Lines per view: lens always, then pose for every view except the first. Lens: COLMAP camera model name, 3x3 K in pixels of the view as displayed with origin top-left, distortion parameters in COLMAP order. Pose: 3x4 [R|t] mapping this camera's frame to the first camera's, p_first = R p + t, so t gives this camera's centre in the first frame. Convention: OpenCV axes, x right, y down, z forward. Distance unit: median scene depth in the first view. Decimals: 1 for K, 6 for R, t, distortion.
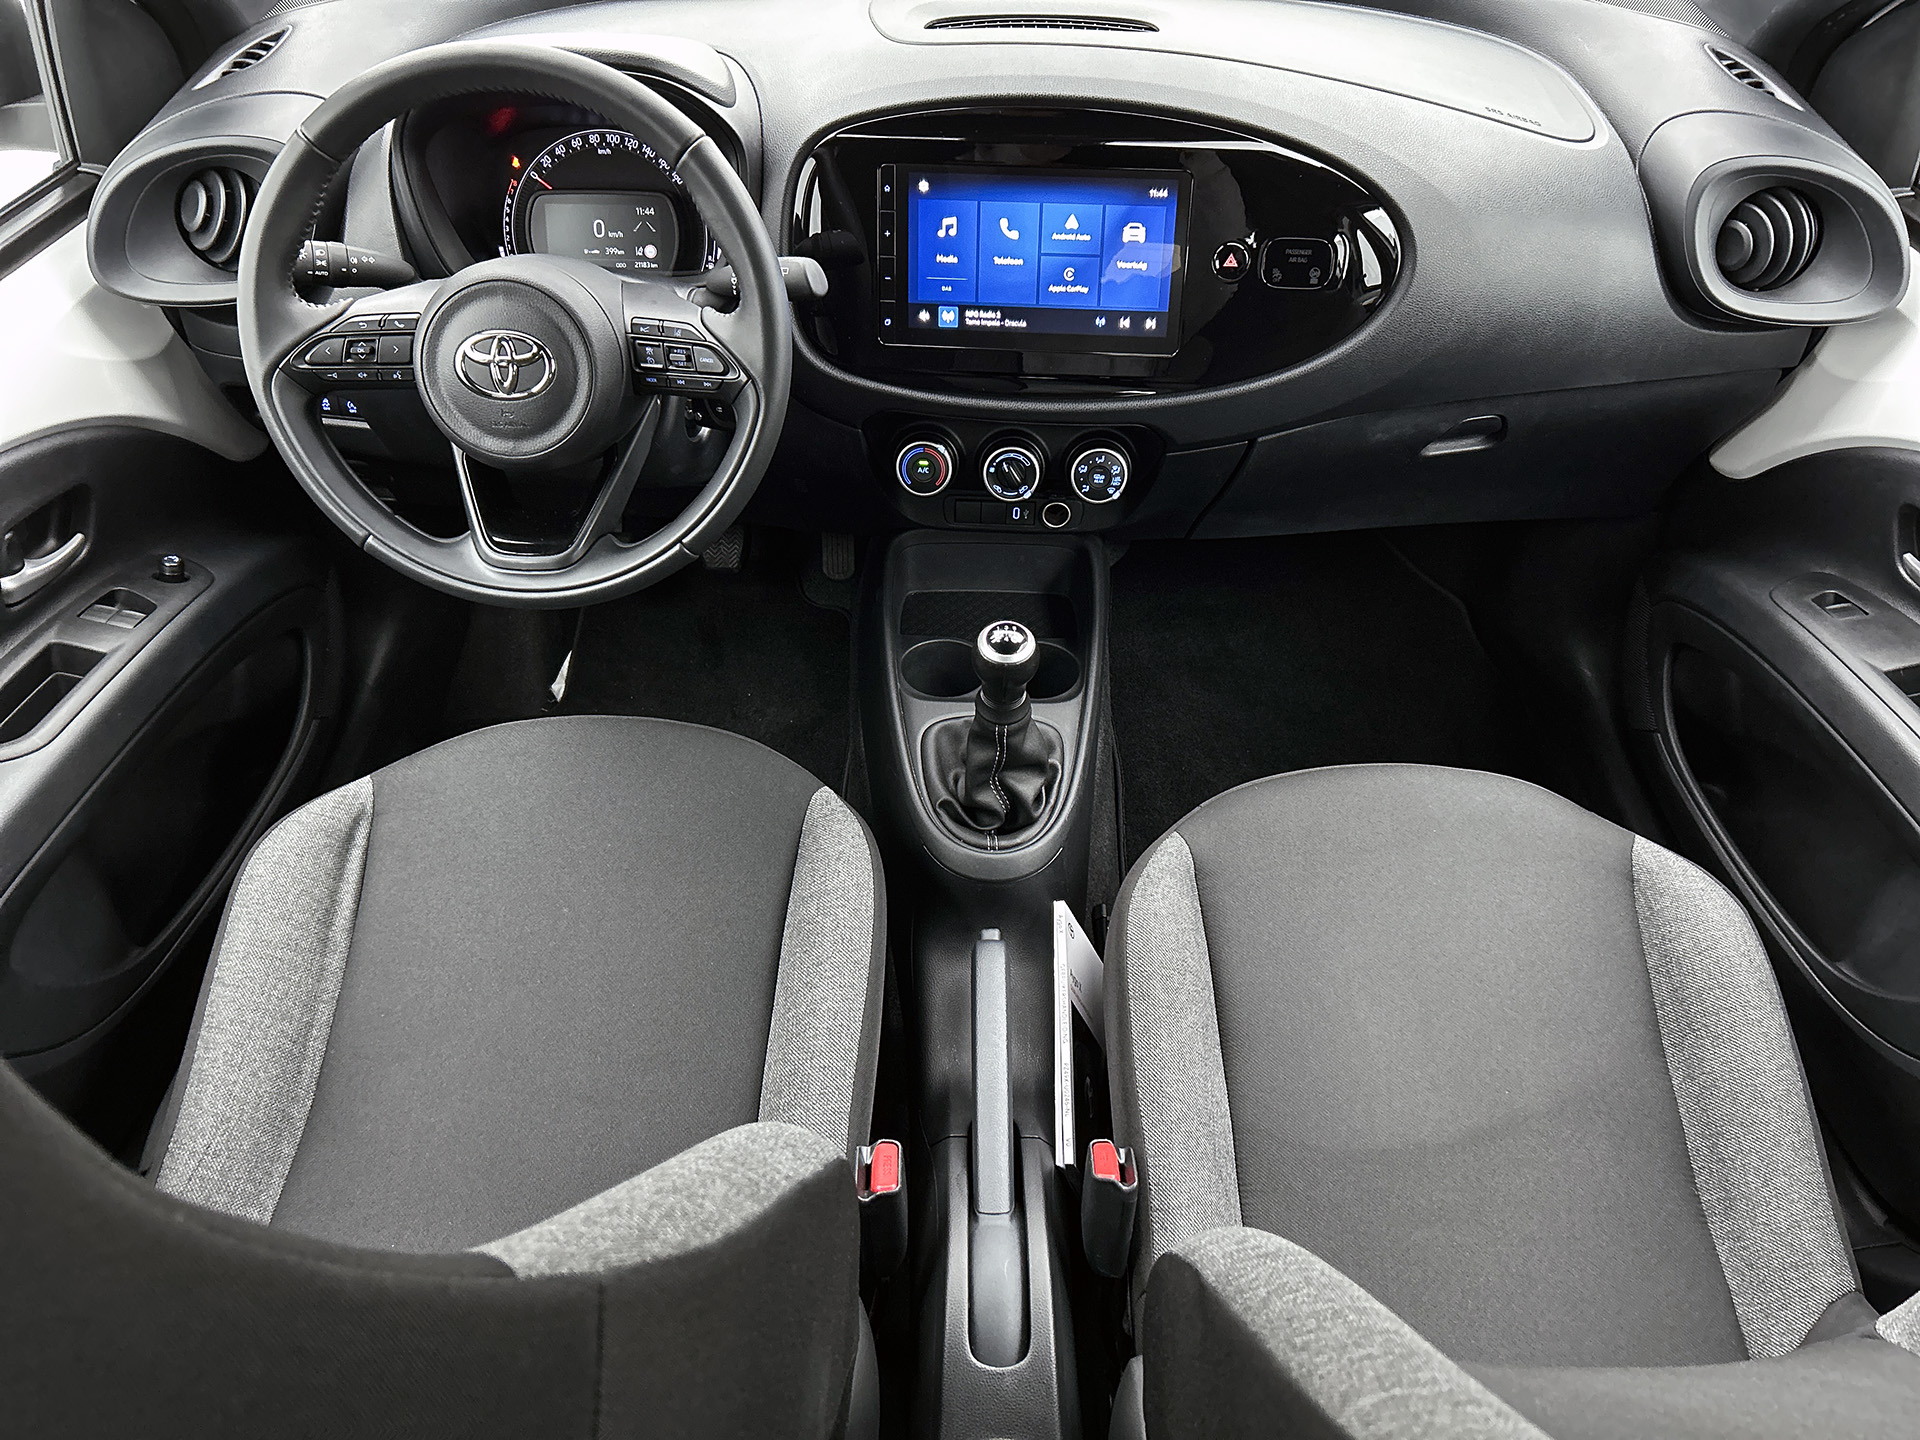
lens RADIAL K [[1401.3, 0, 960.0], [0, 1401.3, 720.0], [0, 0, 1]] dist [0.034000, -0.043082]
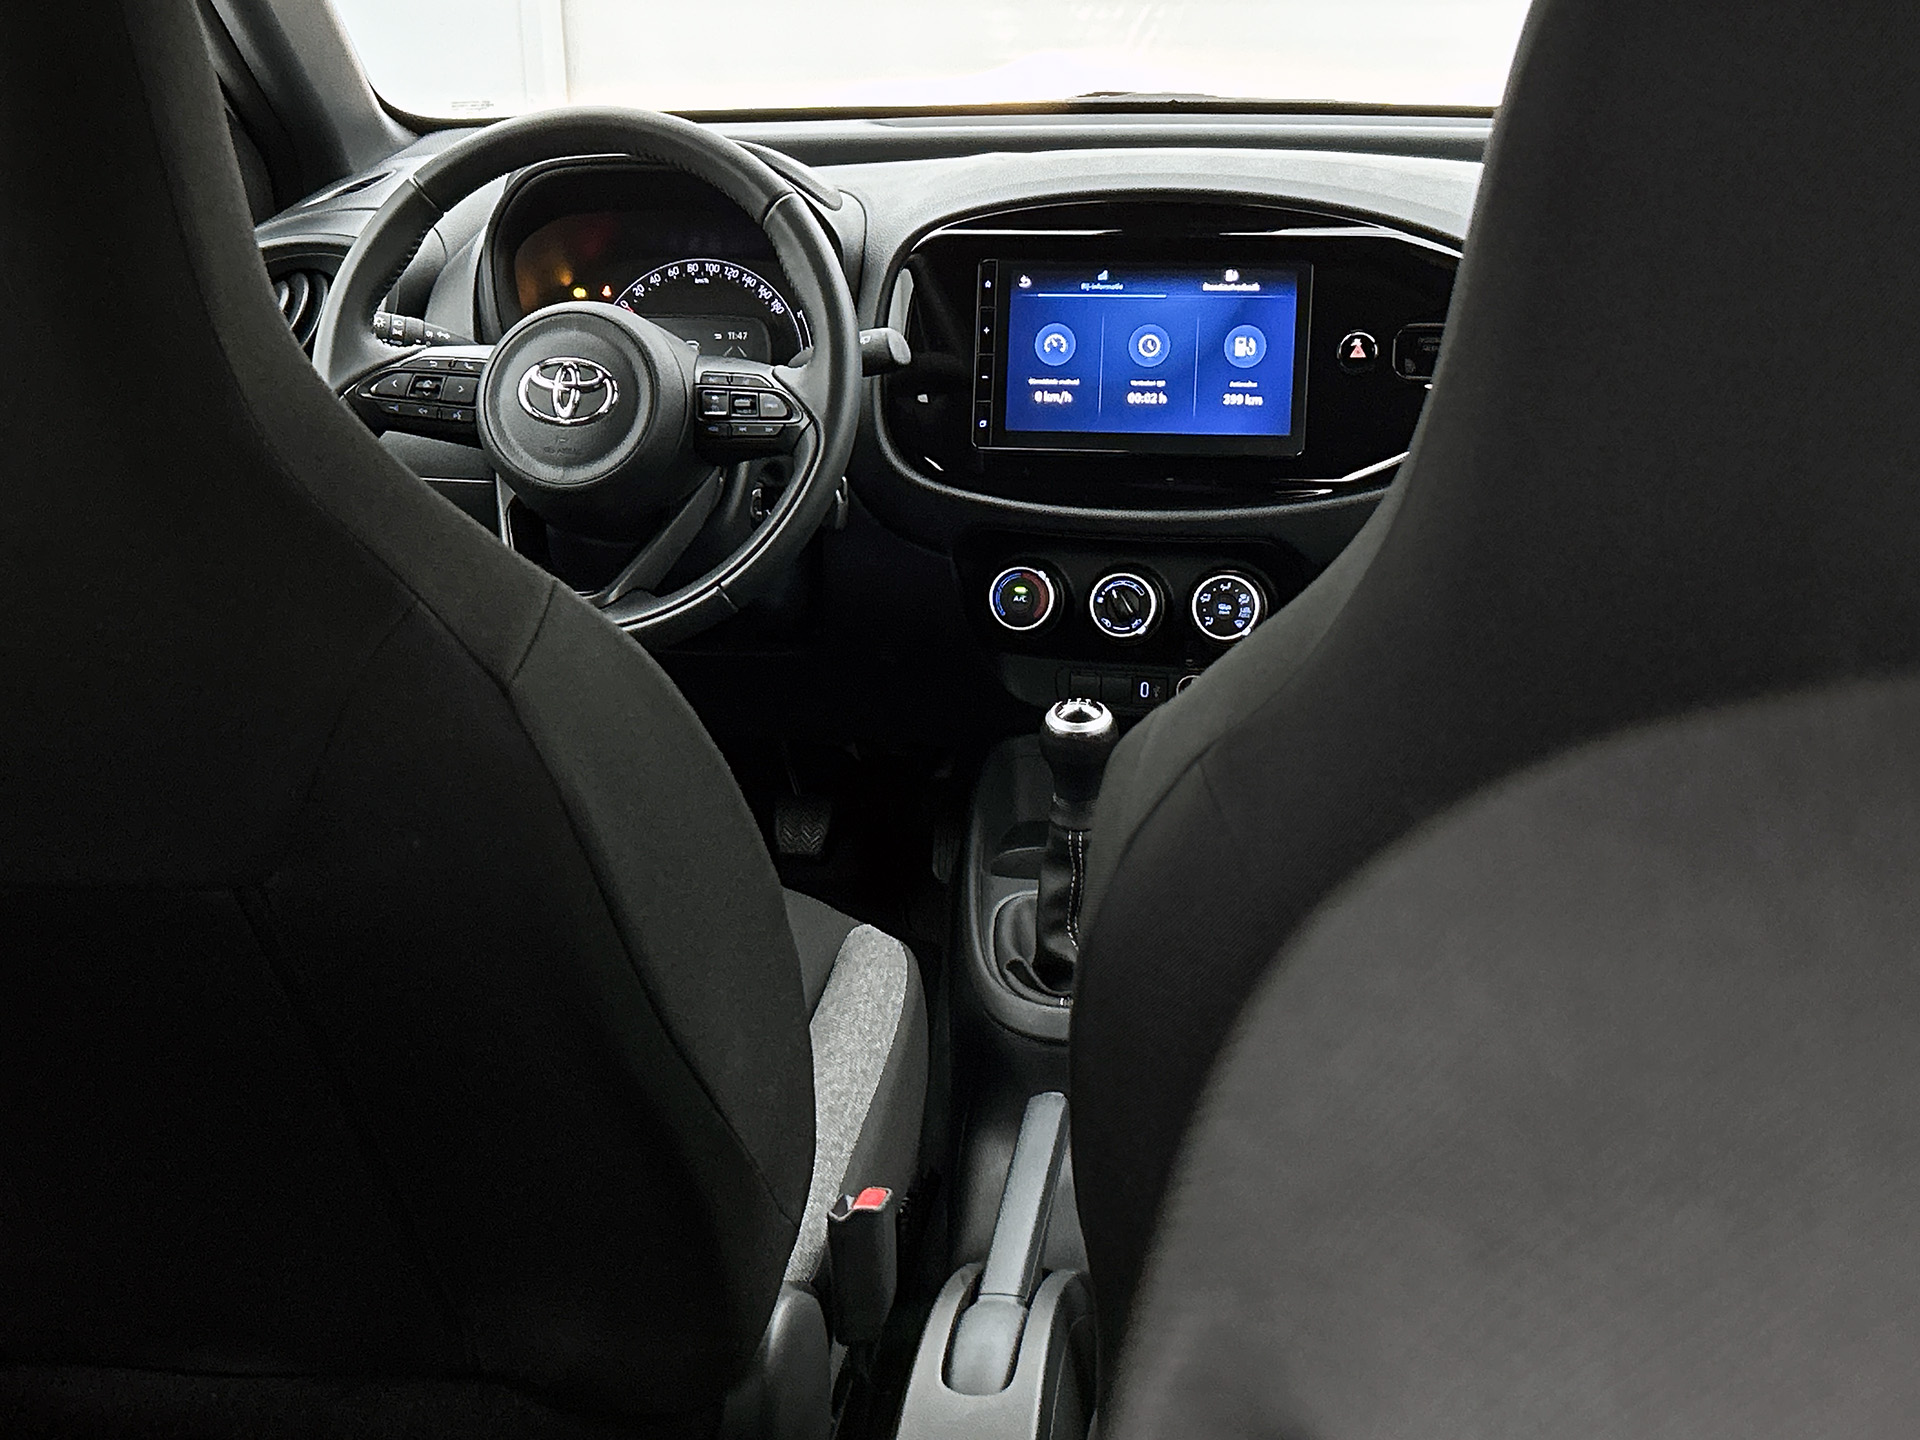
lens RADIAL K [[2691.9, 0, 1034.8], [0, 2691.9, 716.9], [0, 0, 1]] dist [0.056896, 0.046757]
pose [[0.991350, 0.021700, -0.129439, 0.213842], [-0.071632, 0.915851, -0.395076, 0.582291], [0.109974, 0.400931, 0.909483, -0.503240]]
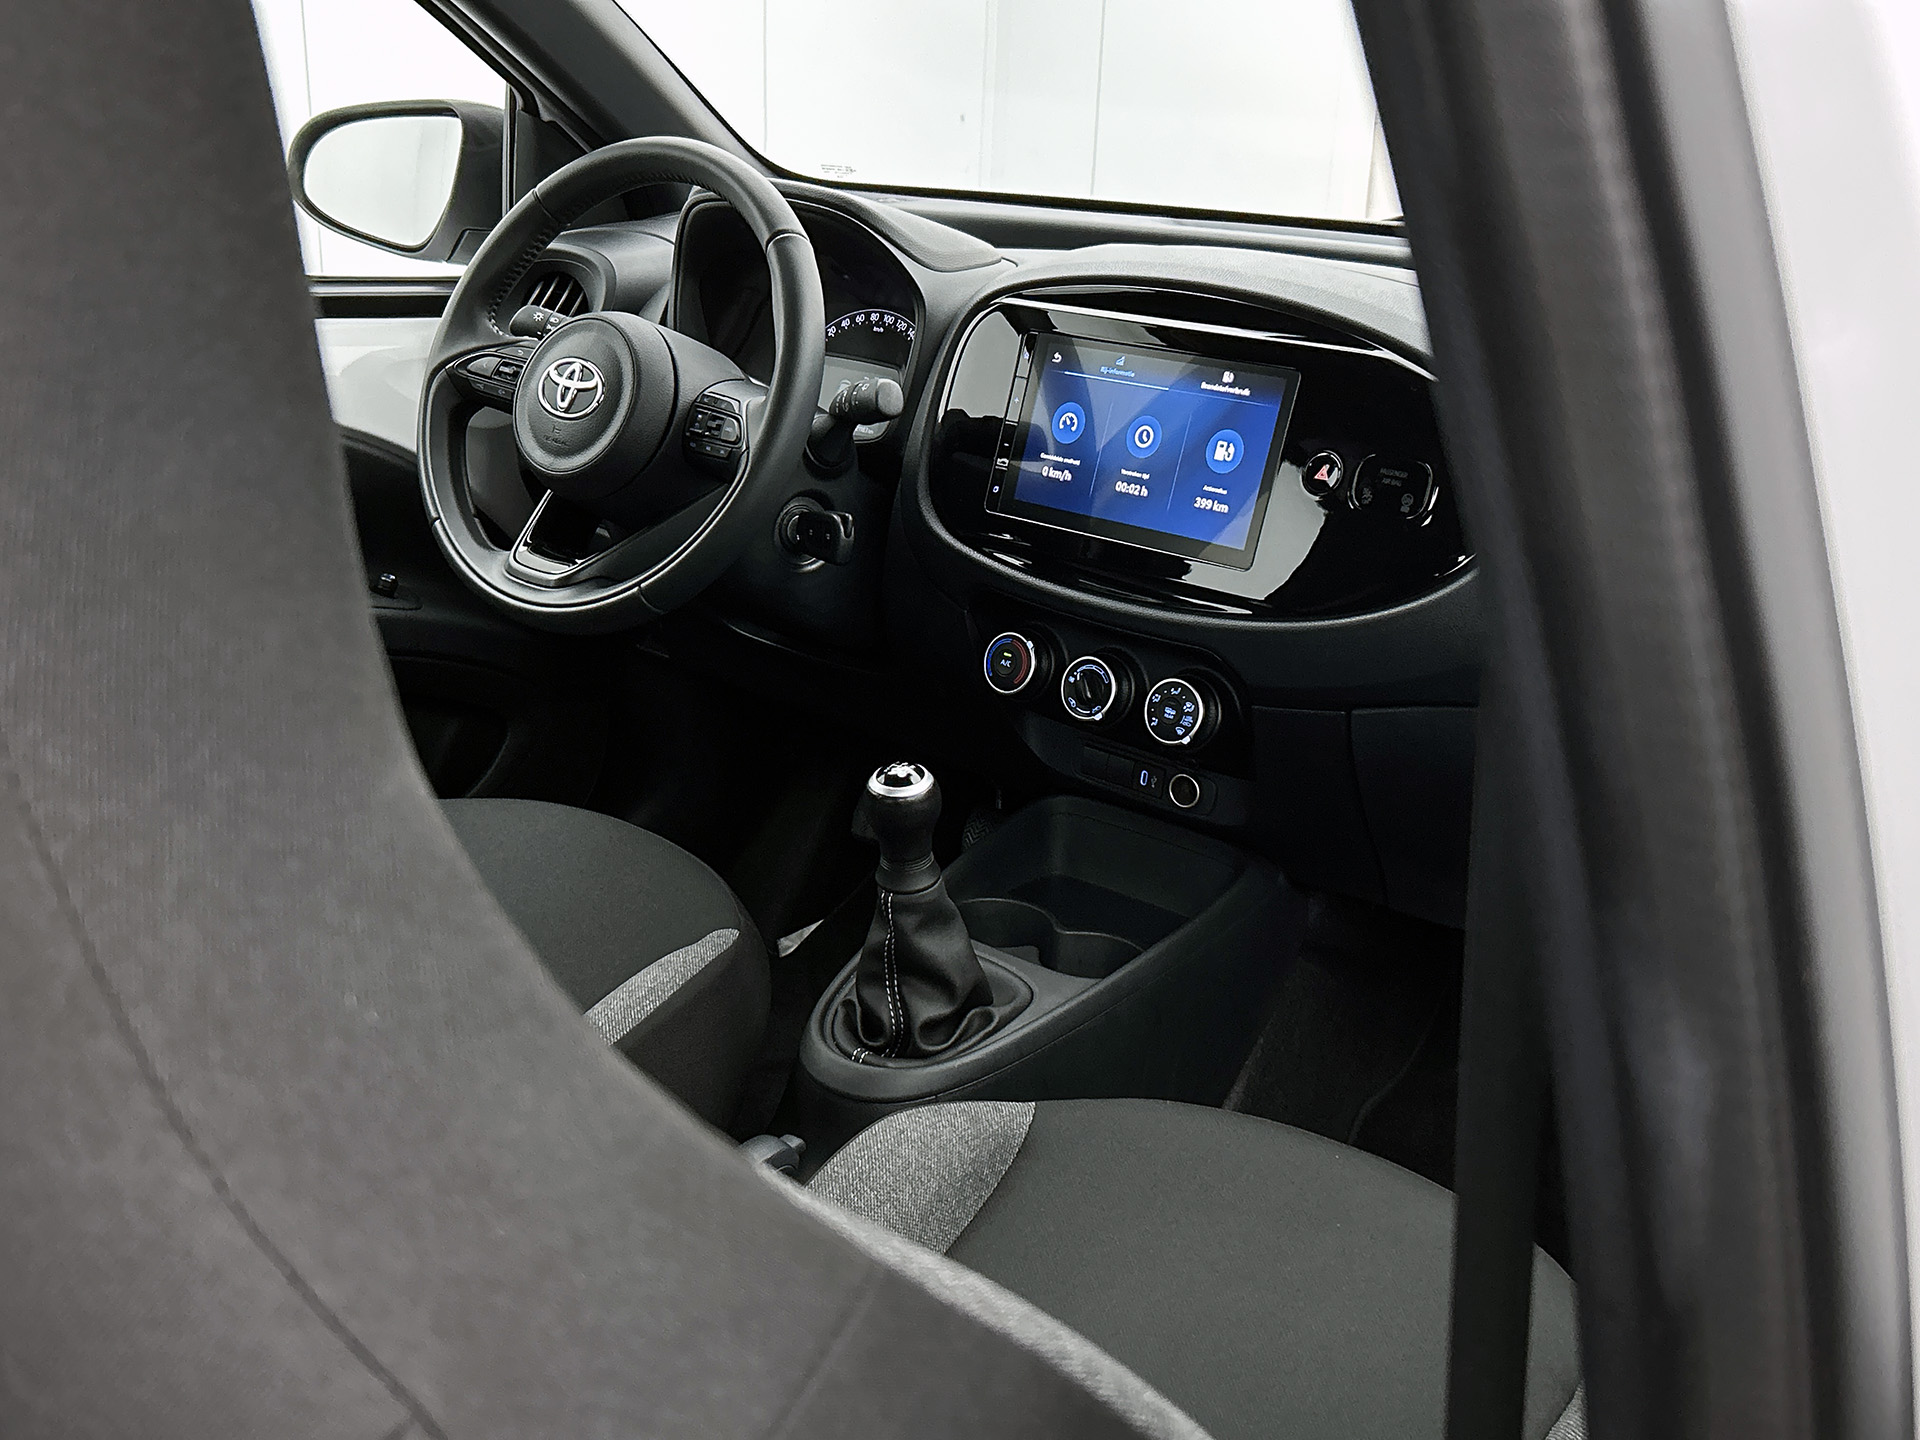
lens RADIAL K [[1948.2, 0, 960.0], [0, 1948.2, 720.0], [0, 0, 1]] dist [0.076341, -0.000120]
pose [[0.803113, 0.226270, -0.551190, 0.691514], [-0.430390, 0.860037, -0.274045, 0.219046], [0.412036, 0.457316, 0.788092, 0.040810]]
